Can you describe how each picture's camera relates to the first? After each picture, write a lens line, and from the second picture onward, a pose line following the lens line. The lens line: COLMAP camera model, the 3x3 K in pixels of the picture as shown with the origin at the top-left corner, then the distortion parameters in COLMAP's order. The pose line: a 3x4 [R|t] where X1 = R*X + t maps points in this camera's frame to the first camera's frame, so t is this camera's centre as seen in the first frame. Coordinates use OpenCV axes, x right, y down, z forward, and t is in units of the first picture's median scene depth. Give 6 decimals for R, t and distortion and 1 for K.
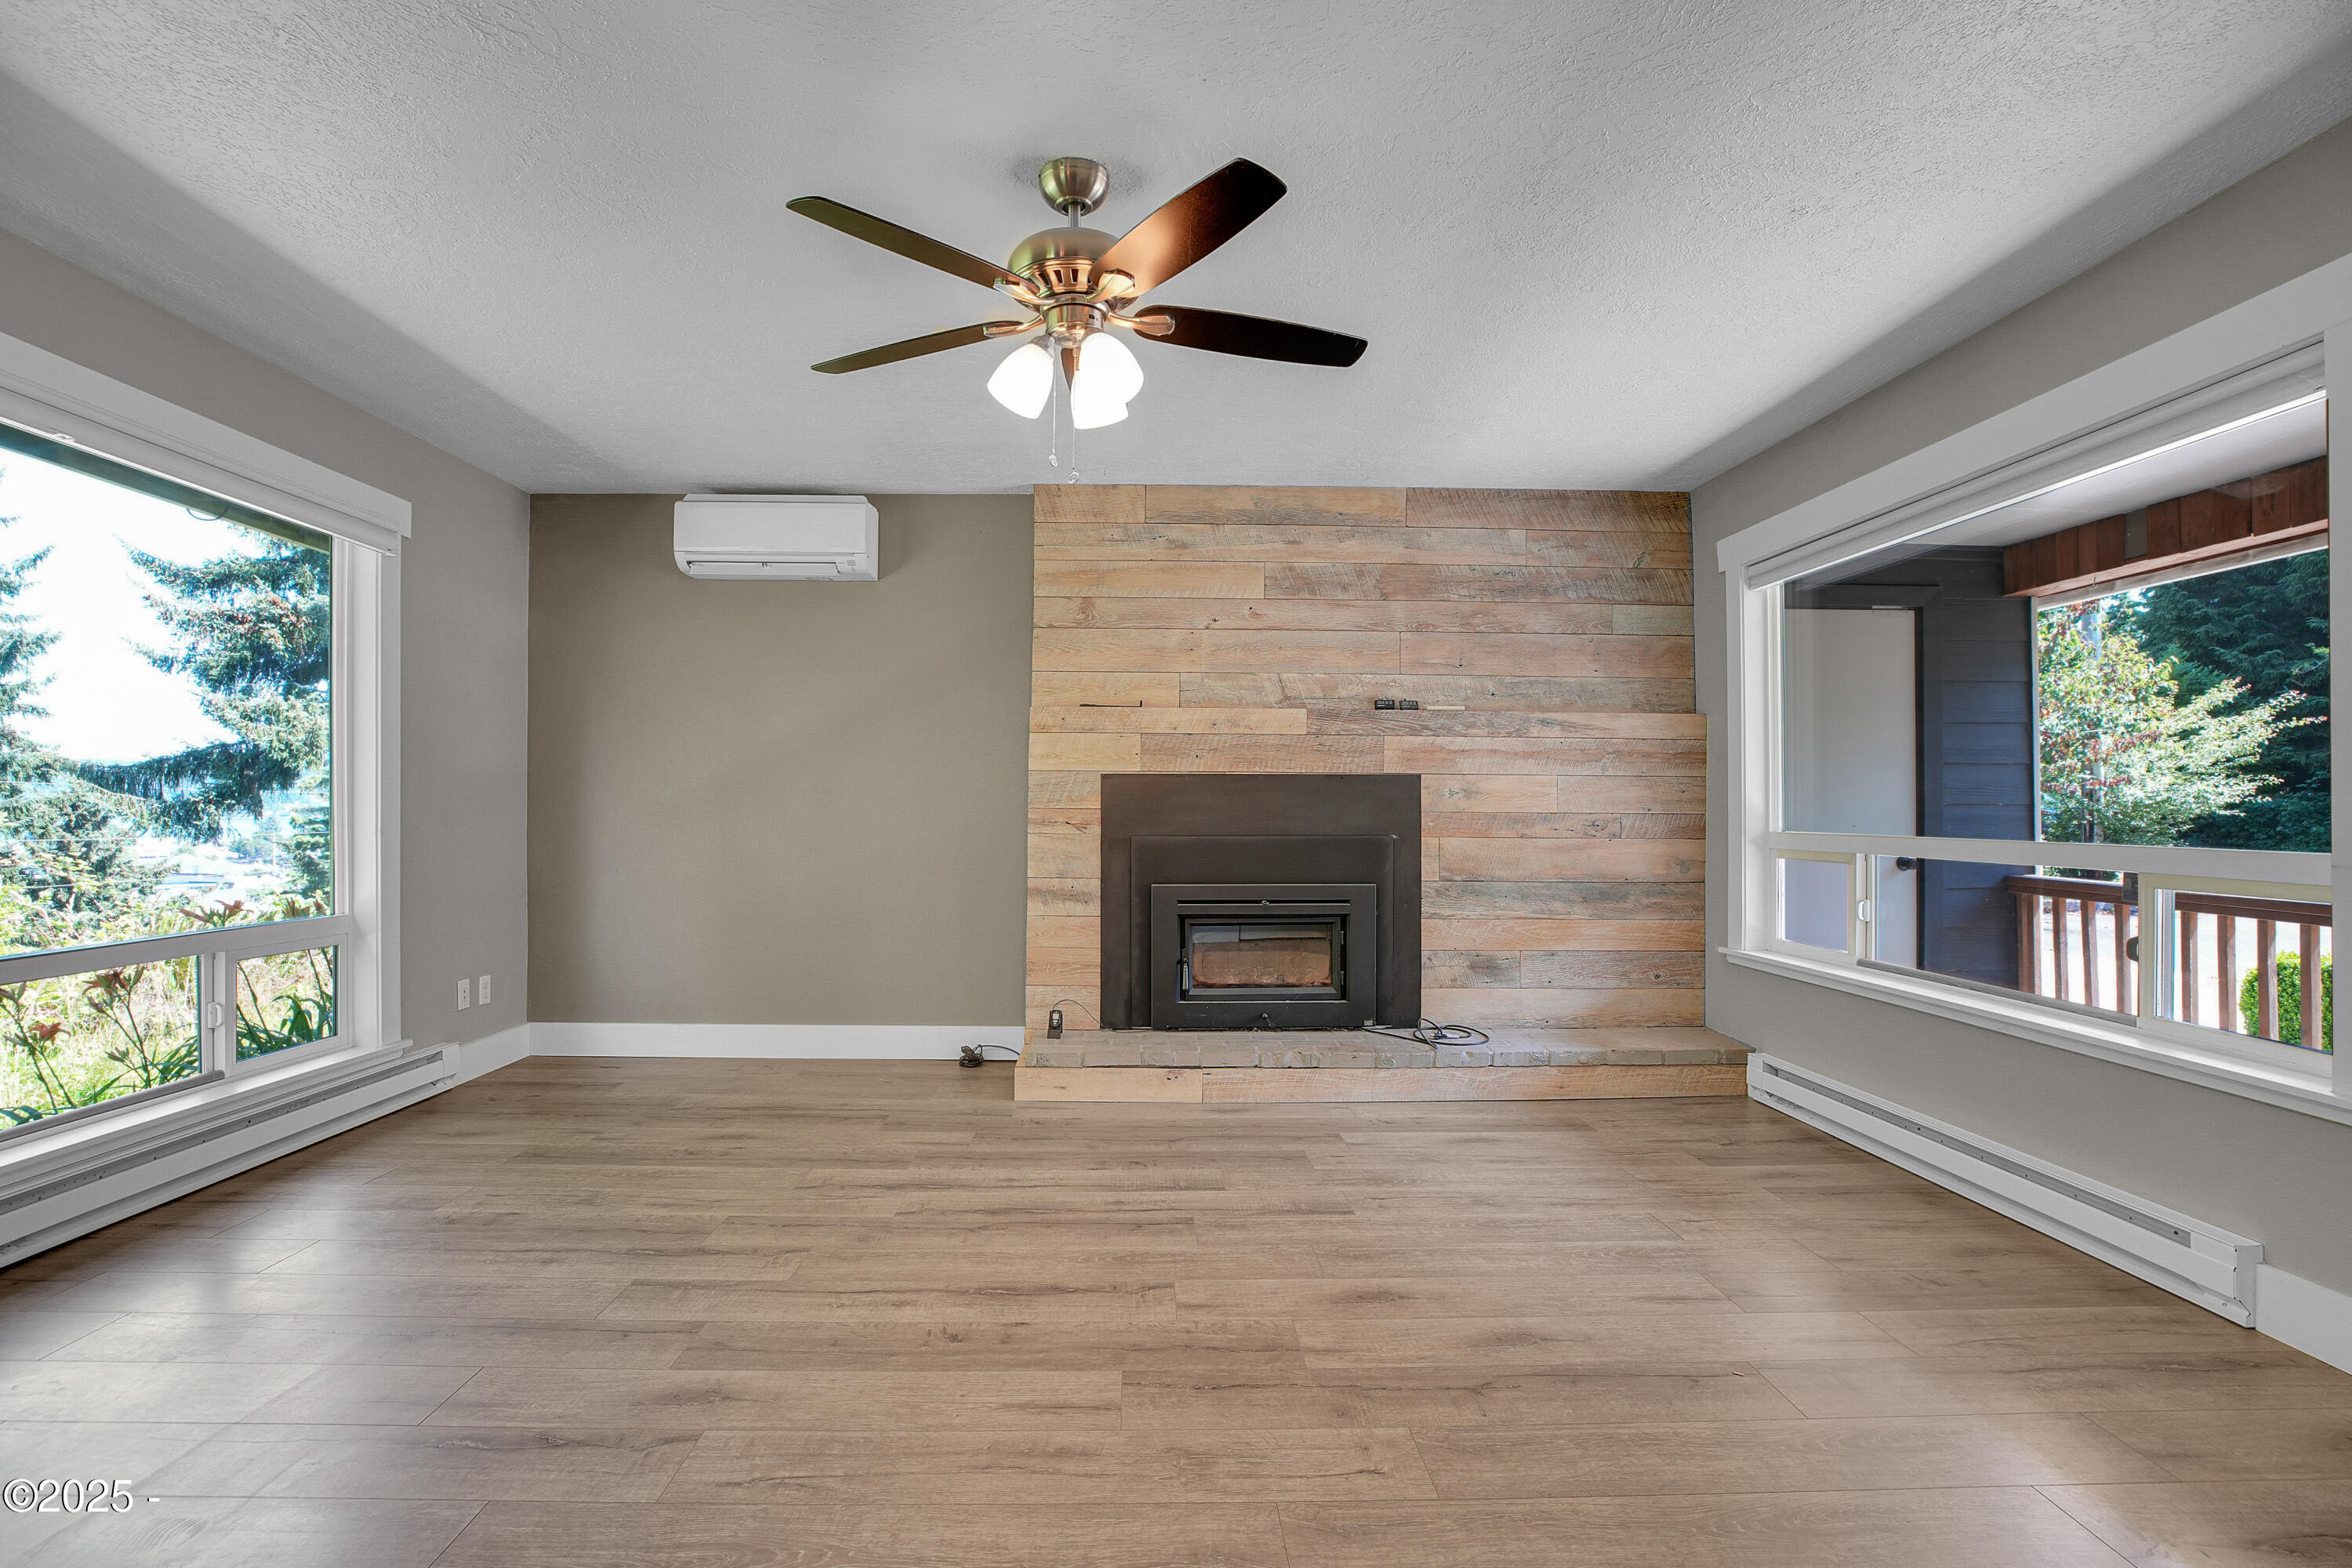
lens RADIAL K [[1084.7, 0, 1155.4], [0, 1084.7, 797.4], [0, 0, 1]] dist [-0.045337, 0.011856]
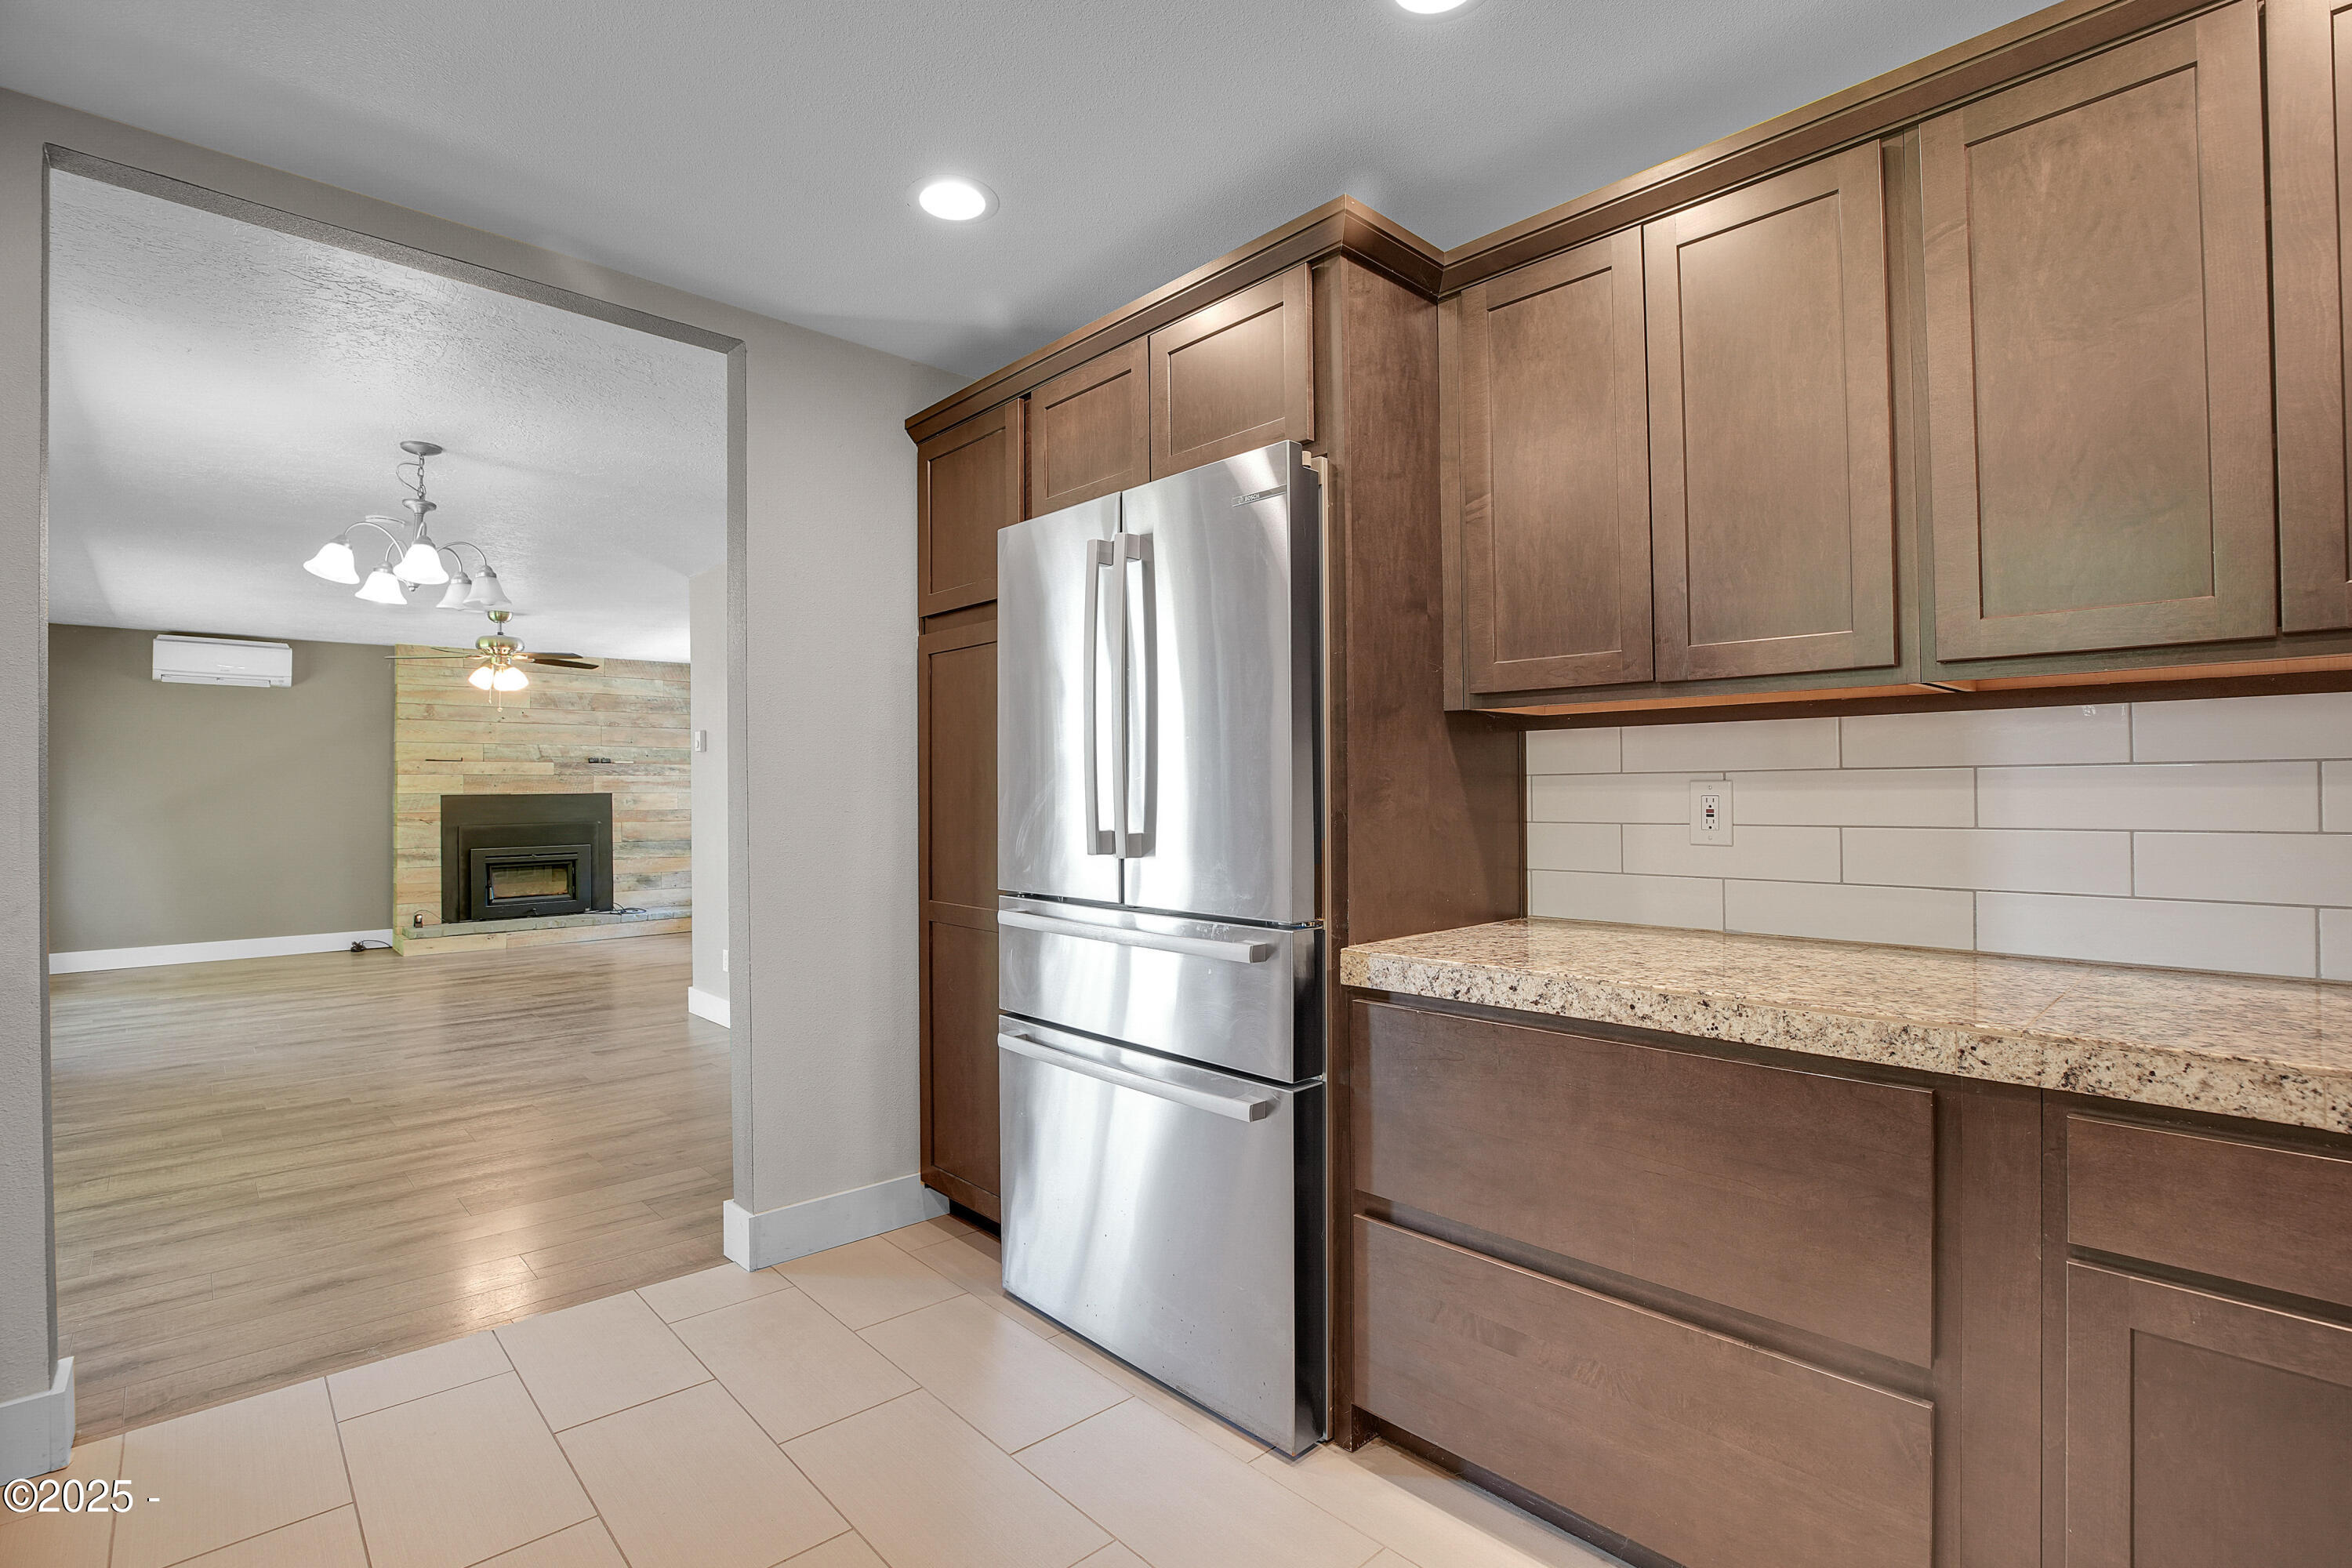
lens RADIAL K [[1089.2, 0, 1165.3], [0, 1089.2, 787.6], [0, 0, 1]] dist [-0.045406, 0.012965]
pose [[0.745514, -0.008685, 0.666433, -0.365241], [0.004201, 0.999956, 0.008331, -0.046100], [-0.666476, -0.003411, 0.745518, -1.343197]]
